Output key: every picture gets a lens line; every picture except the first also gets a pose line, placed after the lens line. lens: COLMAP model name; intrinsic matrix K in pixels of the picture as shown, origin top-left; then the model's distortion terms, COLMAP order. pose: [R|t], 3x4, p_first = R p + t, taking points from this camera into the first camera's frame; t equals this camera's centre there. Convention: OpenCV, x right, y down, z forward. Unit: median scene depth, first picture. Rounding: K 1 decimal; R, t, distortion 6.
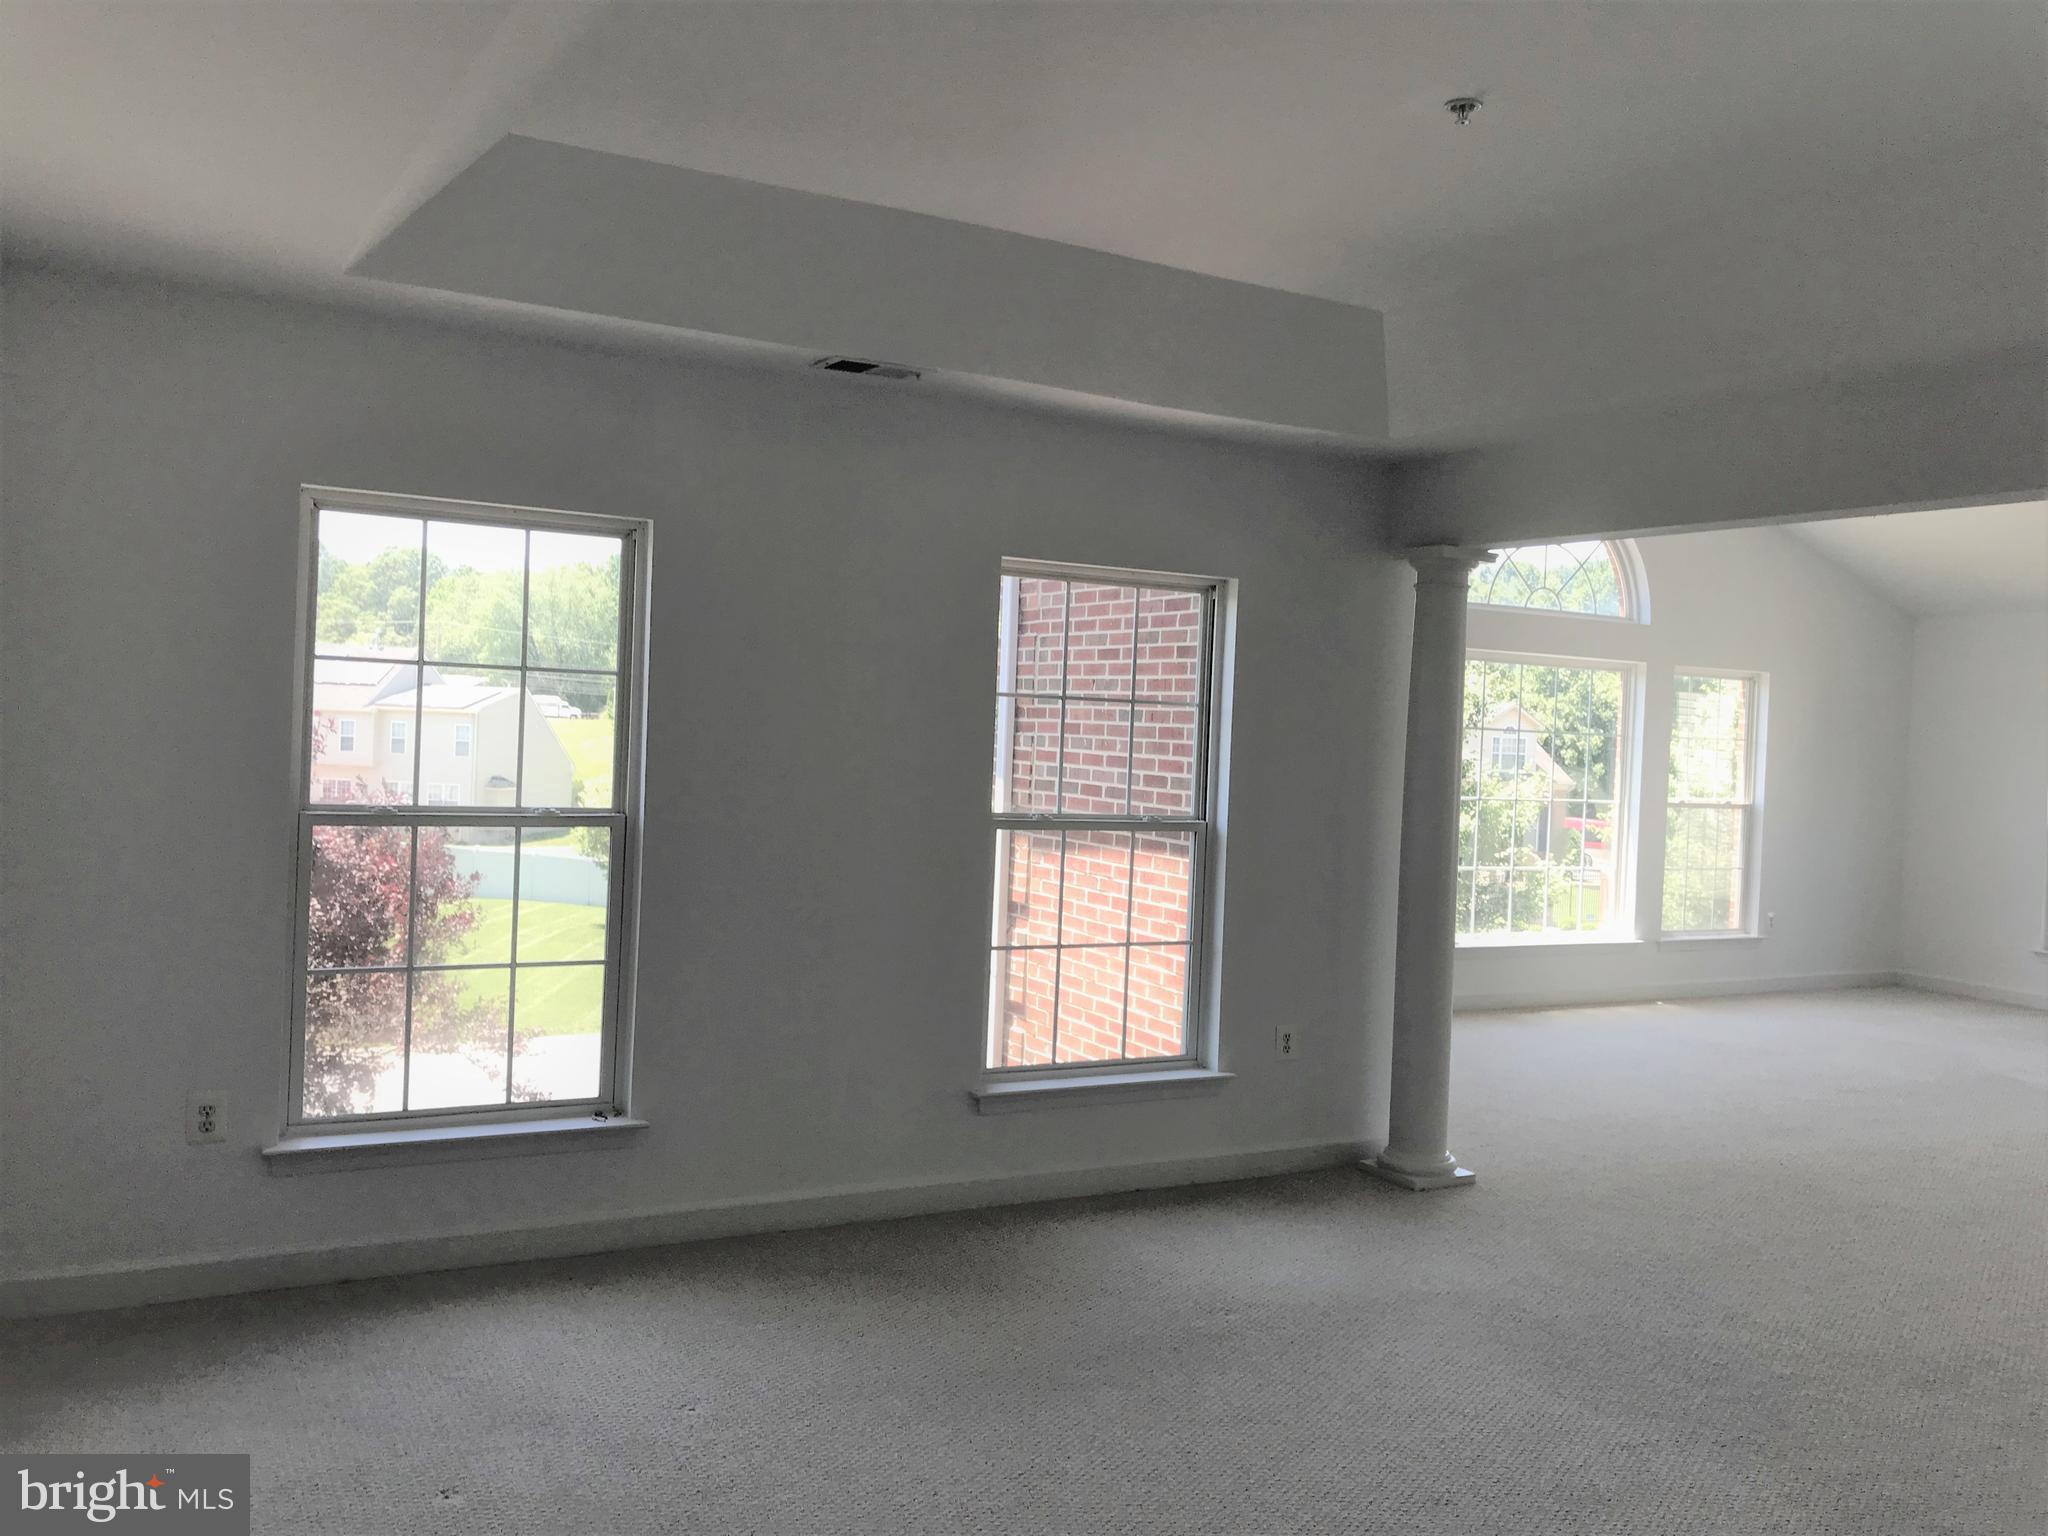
lens RADIAL K [[1670.6, 0, 1070.7], [0, 1670.6, 759.8], [0, 0, 1]] dist [0.052794, -0.055020]
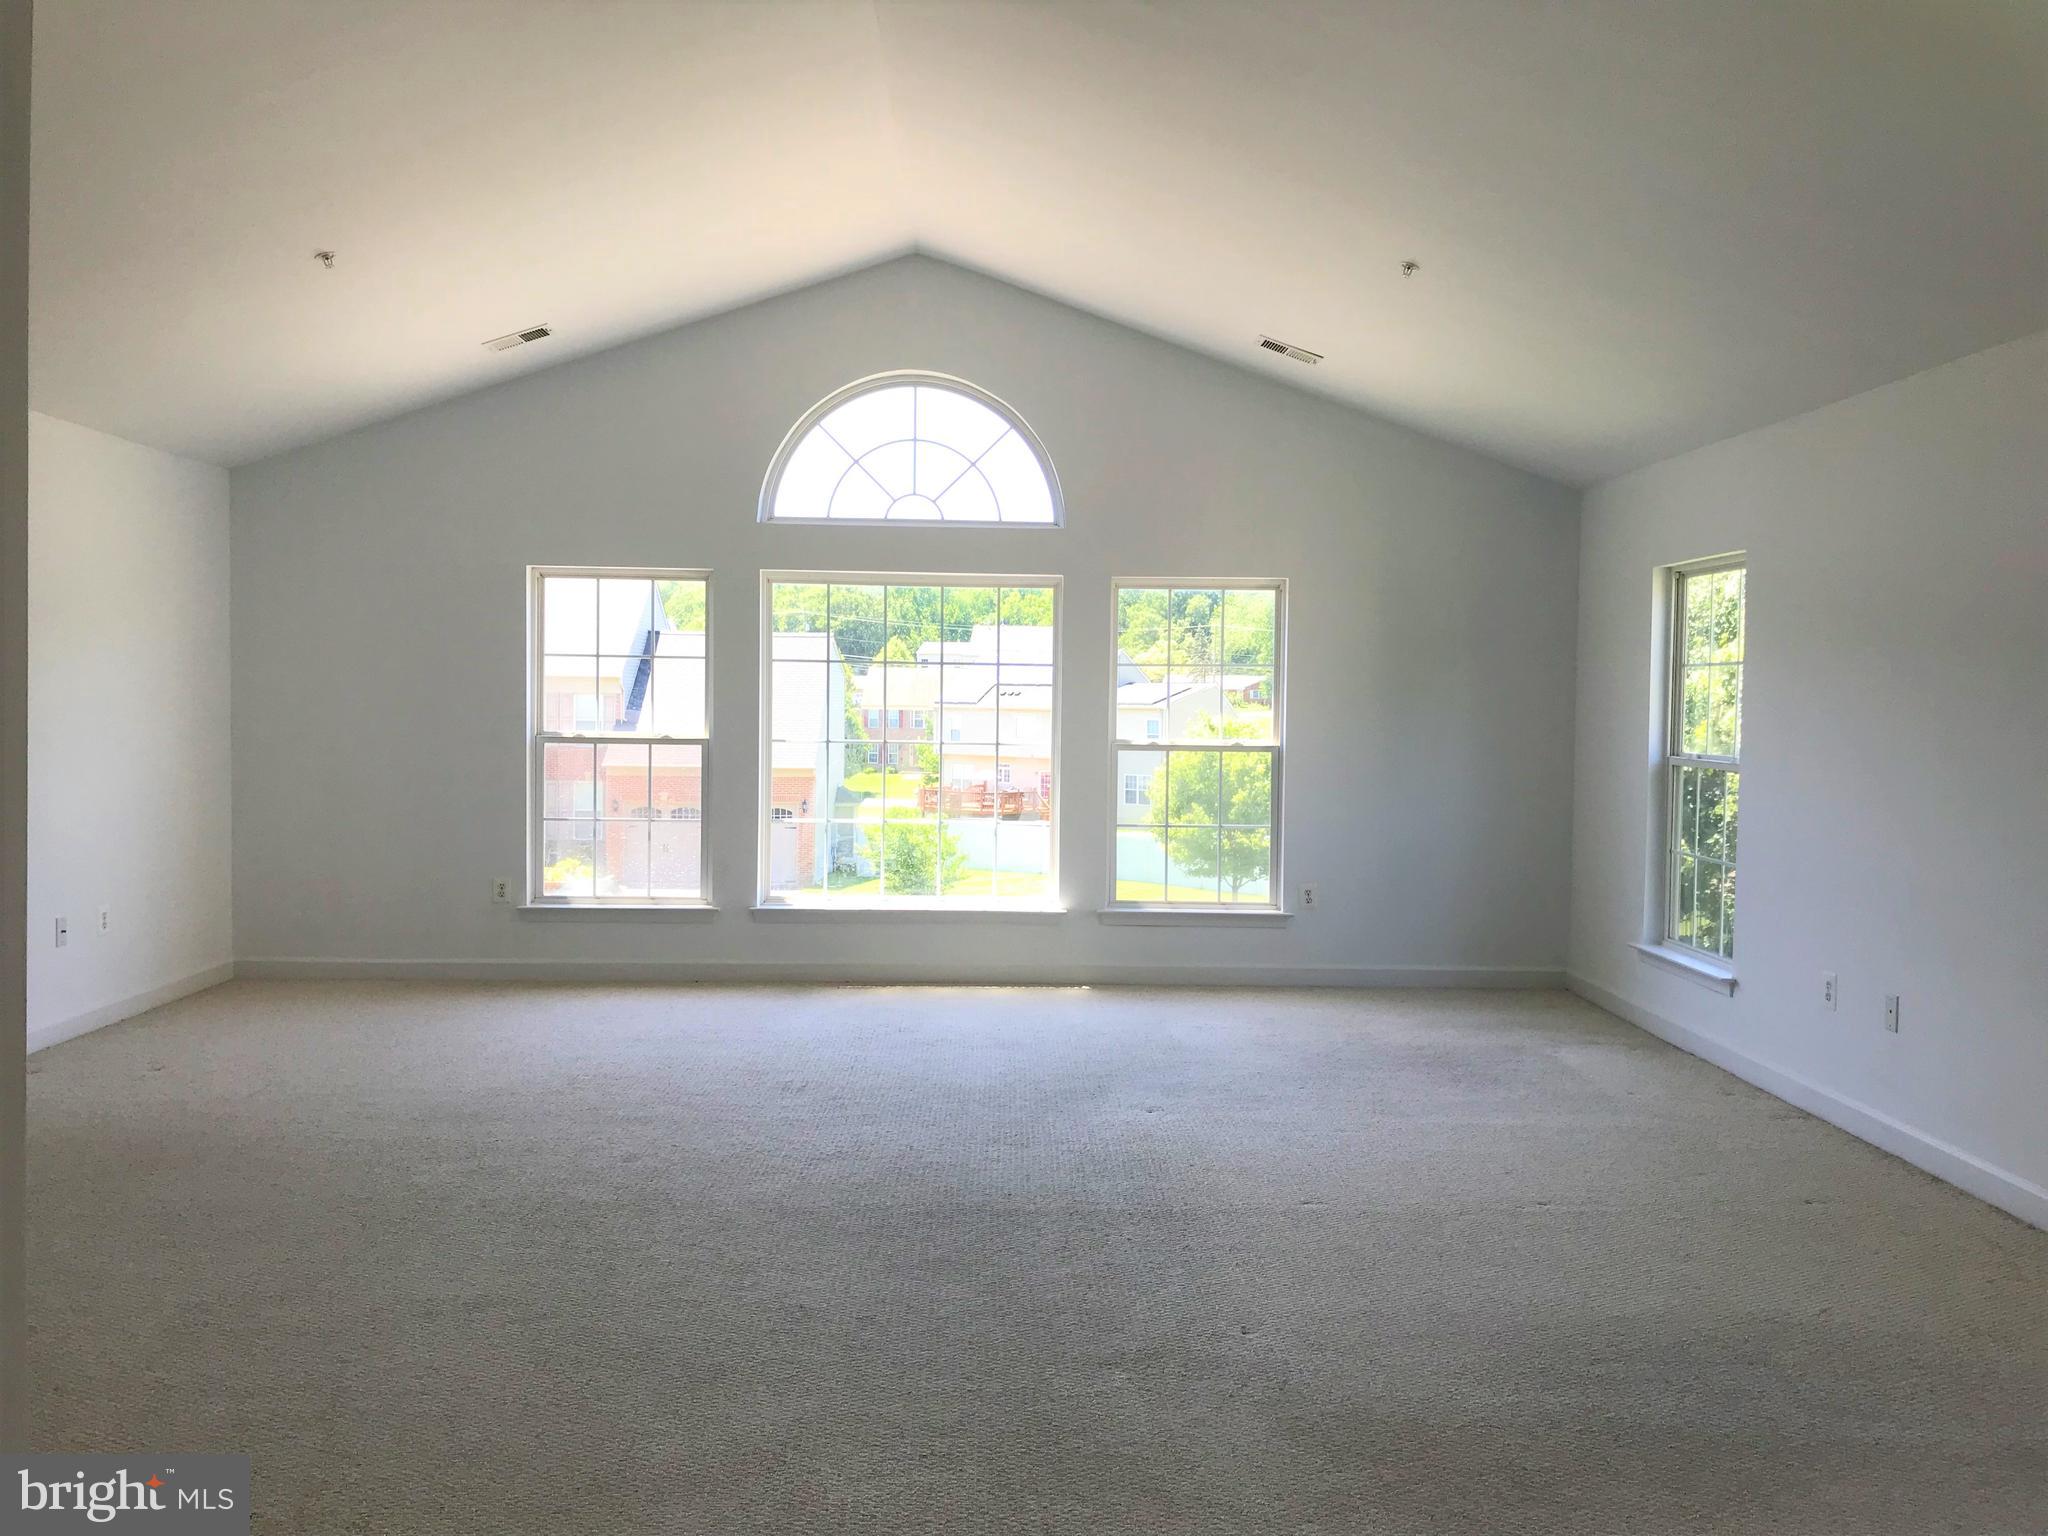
lens RADIAL K [[1670.6, 0, 1028.5], [0, 1670.6, 775.6], [0, 0, 1]] dist [0.052794, -0.055020]
pose [[0.871301, -0.006647, -0.490704, 0.690015], [0.012795, 0.999876, 0.009174, 0.031374], [0.490582, -0.014272, 0.871278, 0.260910]]
